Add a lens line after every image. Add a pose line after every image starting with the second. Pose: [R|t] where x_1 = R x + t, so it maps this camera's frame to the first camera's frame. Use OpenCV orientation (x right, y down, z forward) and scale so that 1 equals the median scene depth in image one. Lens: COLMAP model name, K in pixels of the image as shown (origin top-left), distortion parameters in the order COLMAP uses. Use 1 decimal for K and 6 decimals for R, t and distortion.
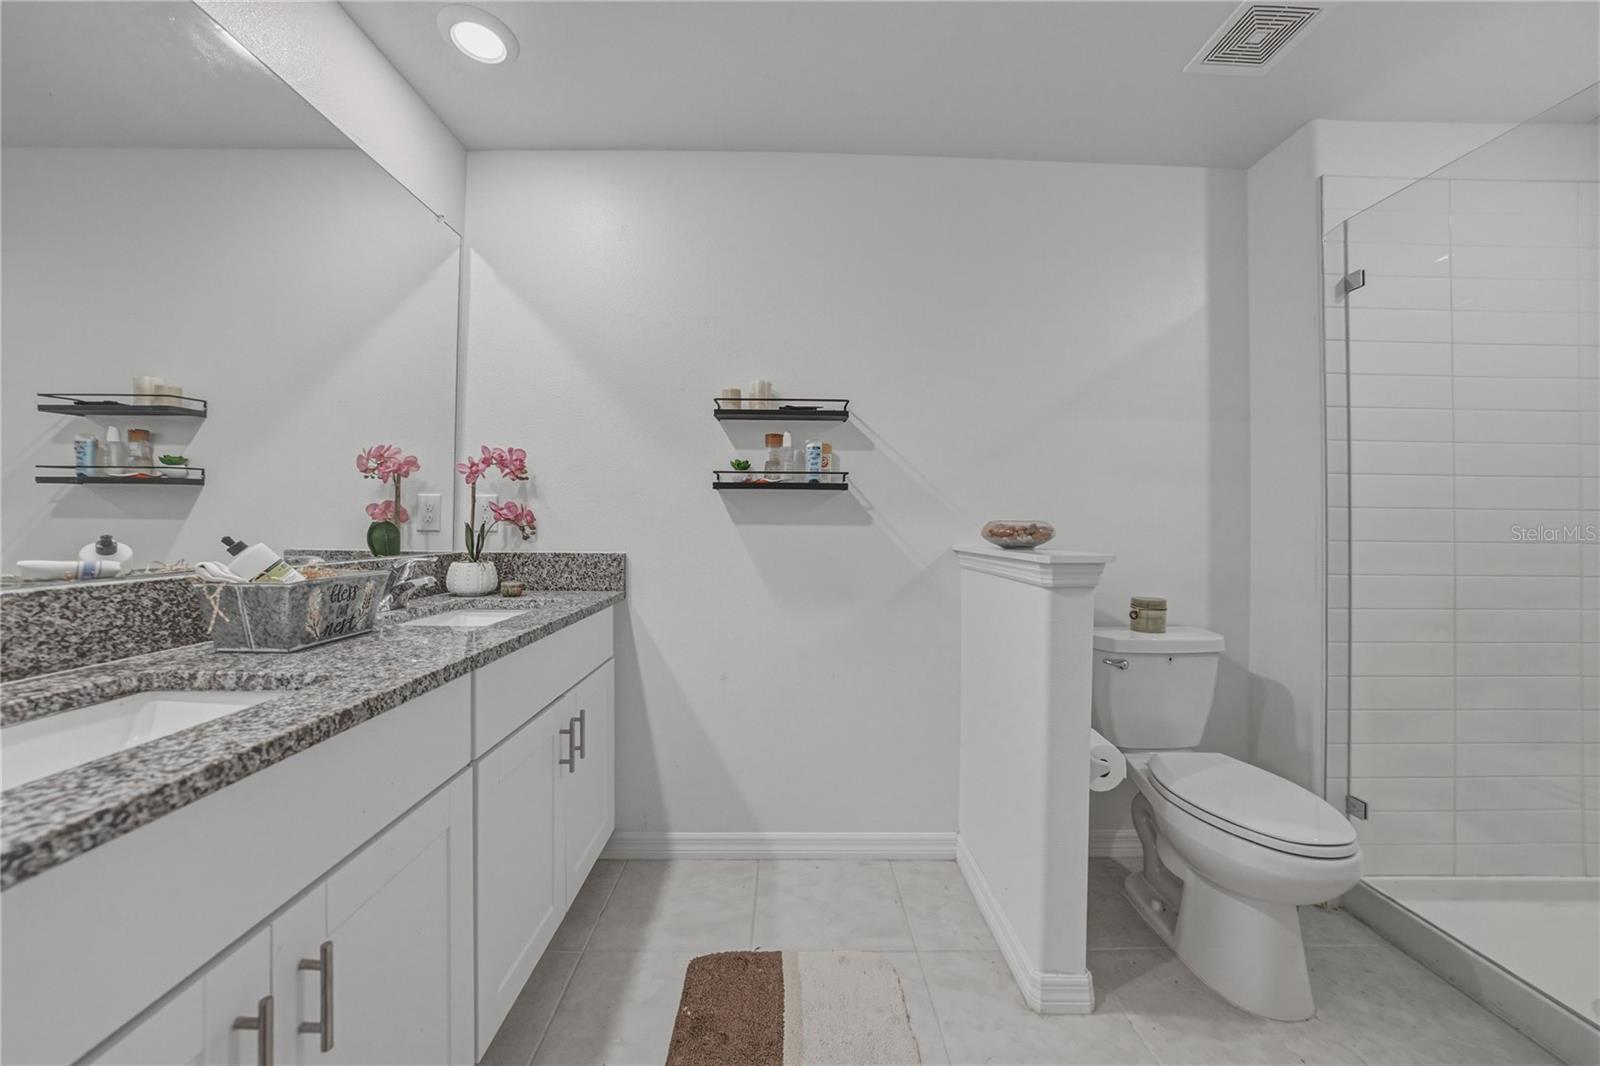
lens RADIAL K [[578.0, 0, 796.6], [0, 578.0, 509.4], [0, 0, 1]] dist [-0.027095, 0.006158]
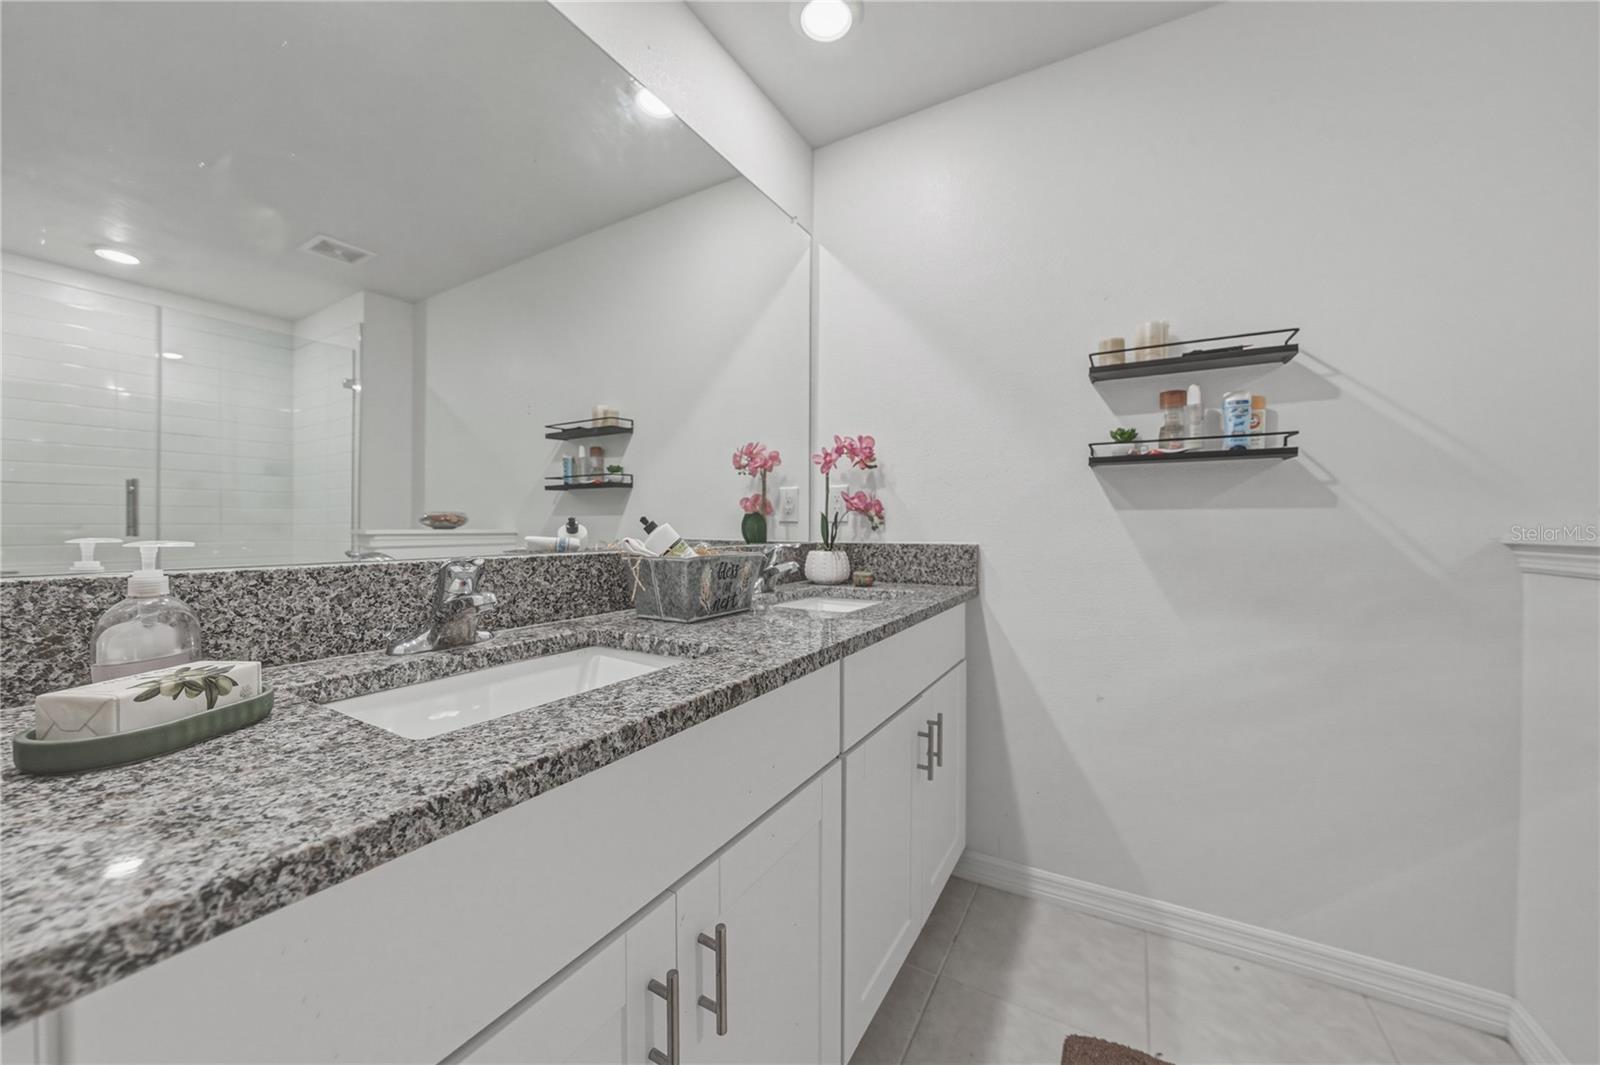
lens RADIAL K [[572.7, 0, 805.0], [0, 572.7, 515.8], [0, 0, 1]] dist [-0.018159, 0.000277]
pose [[0.865695, -0.015283, -0.500338, -0.091967], [0.015315, 0.999875, -0.004043, 0.033546], [0.500337, -0.004162, 0.865821, 0.101593]]
